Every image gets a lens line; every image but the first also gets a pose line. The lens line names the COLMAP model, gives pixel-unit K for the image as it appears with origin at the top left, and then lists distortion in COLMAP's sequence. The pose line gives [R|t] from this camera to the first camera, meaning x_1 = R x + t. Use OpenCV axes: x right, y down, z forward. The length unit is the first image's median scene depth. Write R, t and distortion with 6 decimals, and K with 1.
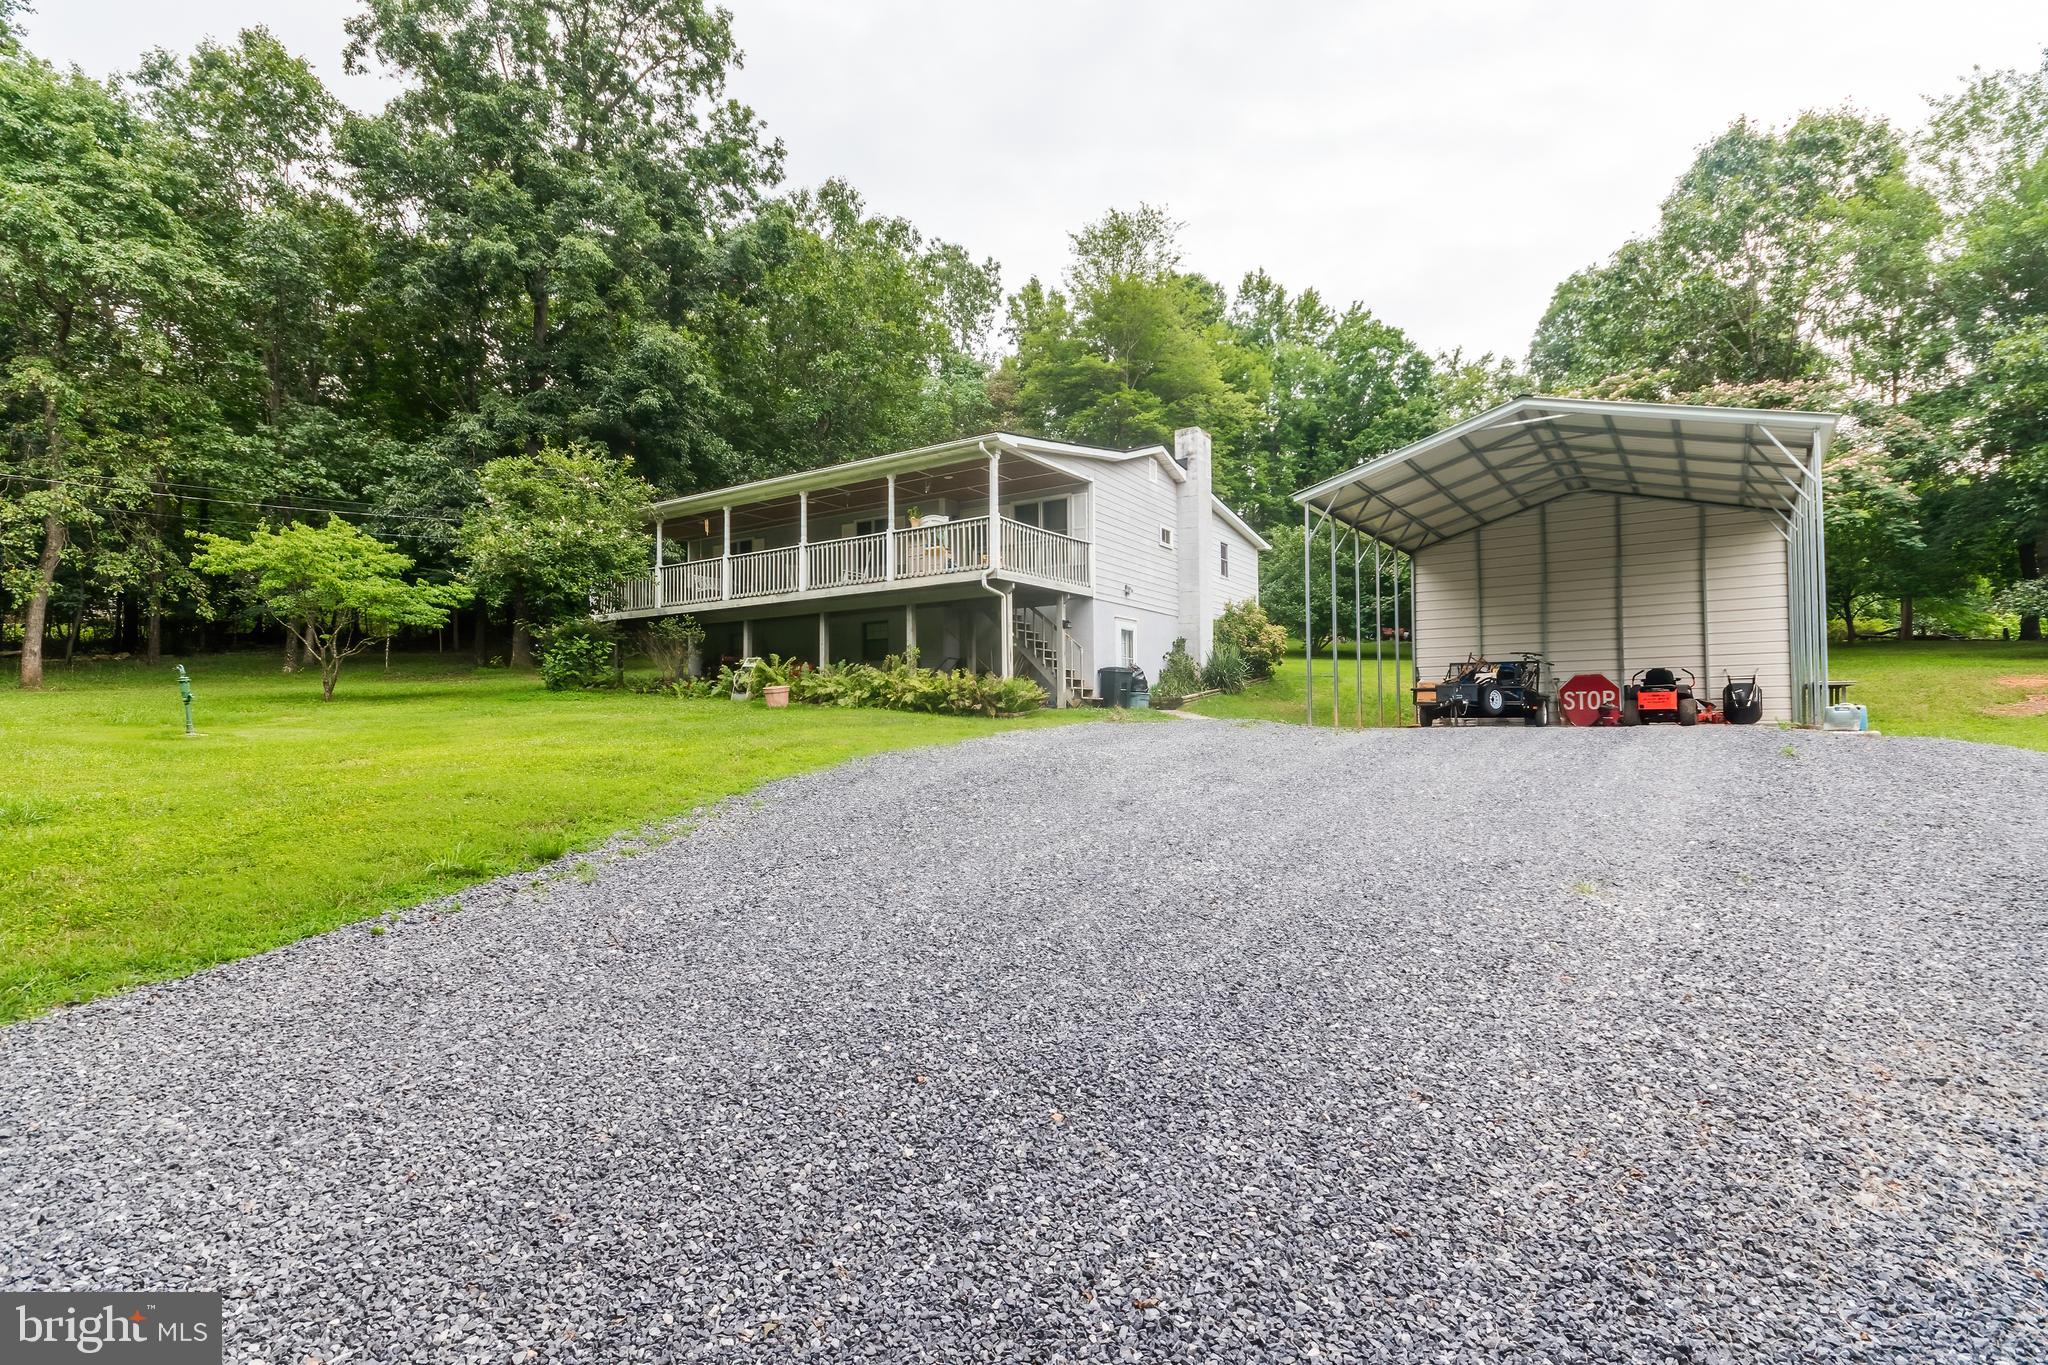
lens RADIAL K [[990.6, 0, 1023.2], [0, 990.6, 694.3], [0, 0, 1]] dist [-0.002540, -0.001579]
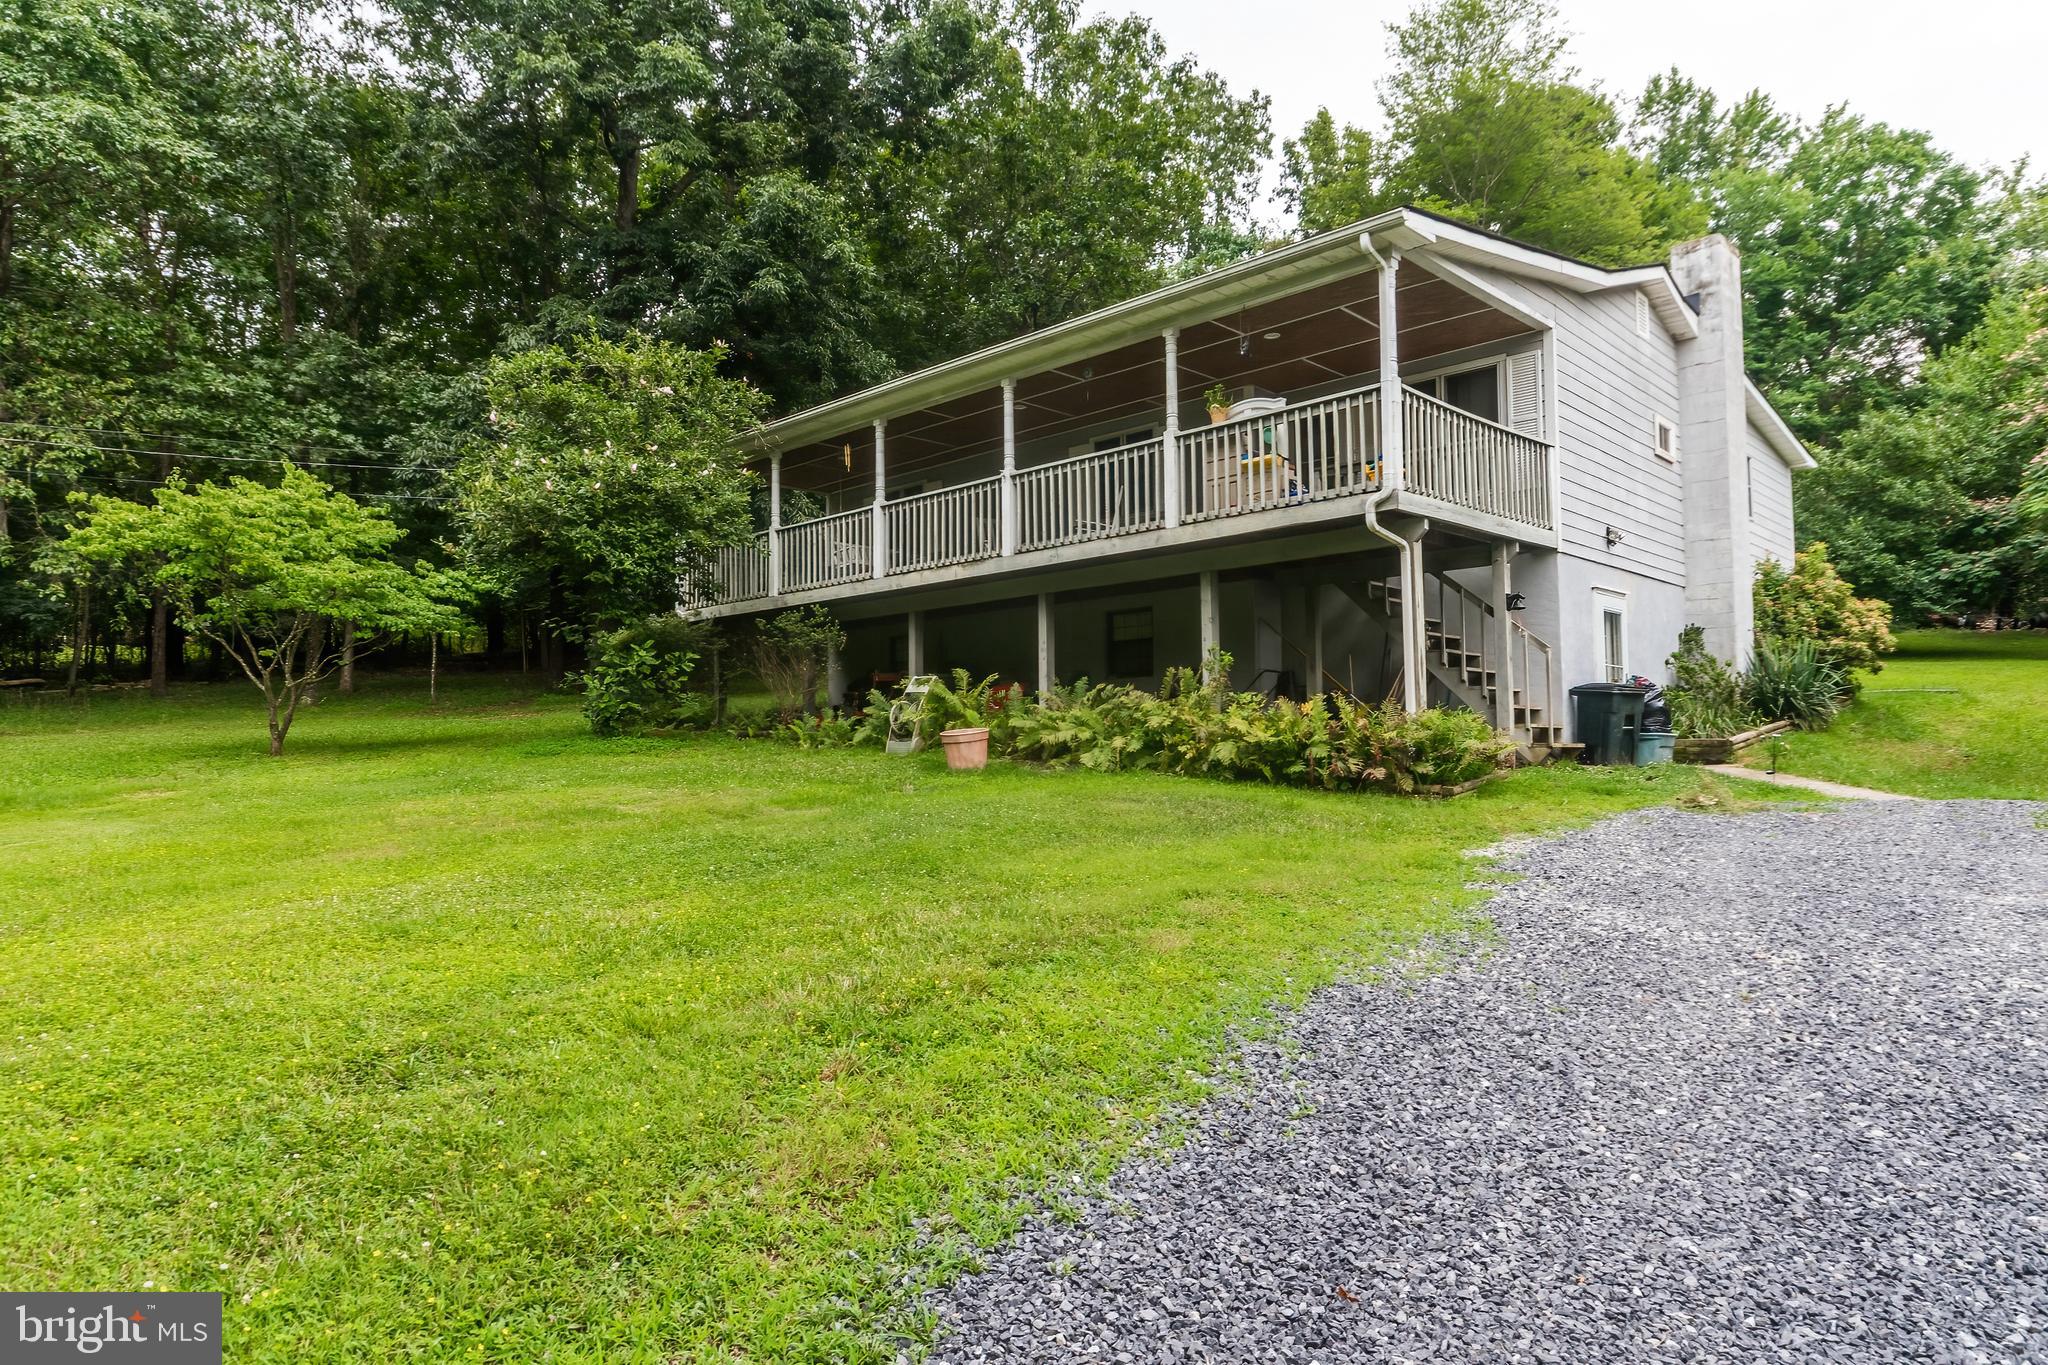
lens RADIAL K [[1200.9, 0, 1021.6], [0, 1200.9, 689.8], [0, 0, 1]] dist [-0.009445, -0.001927]
pose [[0.981417, -0.012984, -0.191447, -0.078993], [0.009457, 0.999769, -0.019325, -0.013920], [0.191653, 0.017156, 0.981313, 0.307931]]
